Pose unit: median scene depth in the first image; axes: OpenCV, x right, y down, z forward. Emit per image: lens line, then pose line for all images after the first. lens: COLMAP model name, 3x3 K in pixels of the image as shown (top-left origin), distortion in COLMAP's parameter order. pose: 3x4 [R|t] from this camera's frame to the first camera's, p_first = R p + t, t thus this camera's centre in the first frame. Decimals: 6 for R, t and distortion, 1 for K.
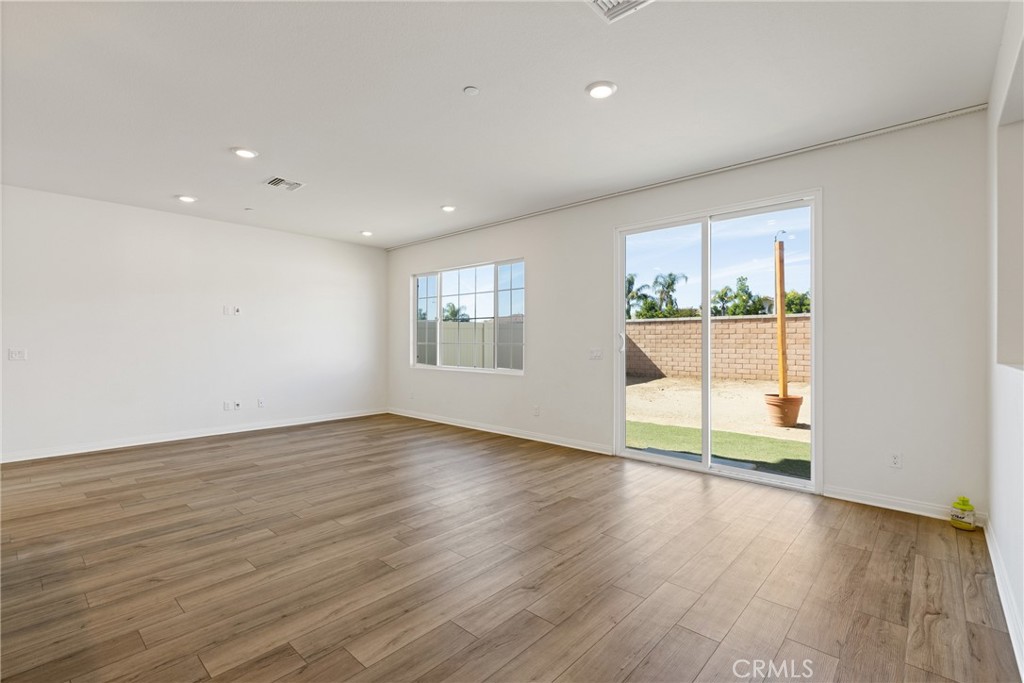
lens RADIAL K [[471.4, 0, 510.5], [0, 471.4, 342.2], [0, 0, 1]] dist [0.003104, 0.000388]
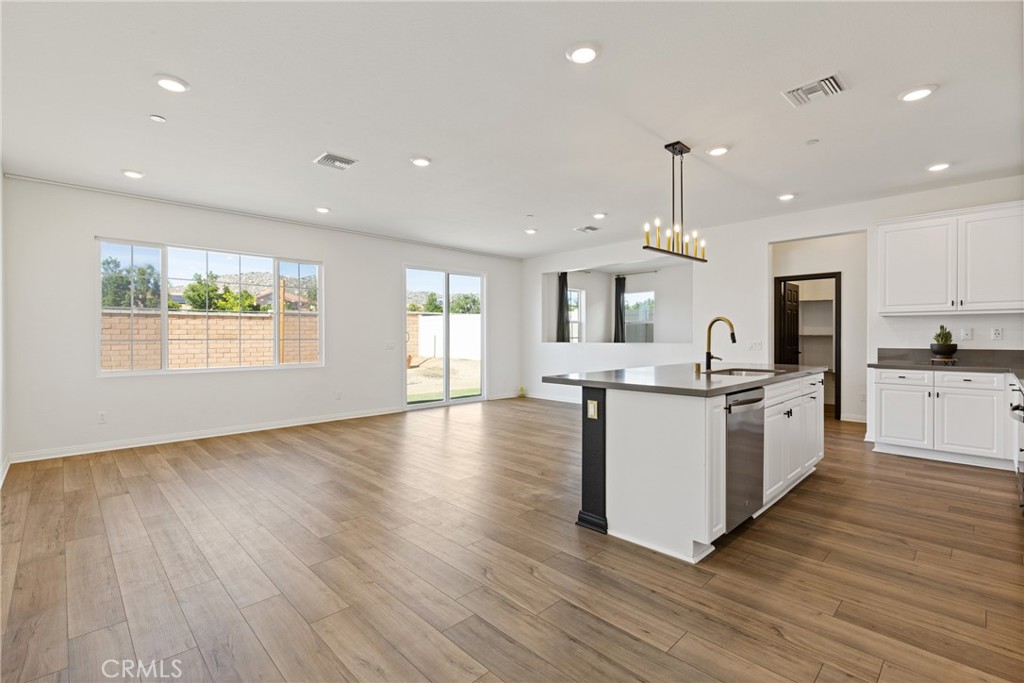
lens RADIAL K [[471.4, 0, 508.9], [0, 471.4, 337.2], [0, 0, 1]] dist [0.003104, 0.000388]
pose [[0.062974, -0.004468, 0.998005, -0.861815], [0.007374, 0.999965, 0.004012, 0.000445], [-0.997988, 0.007107, 0.063005, 0.387161]]
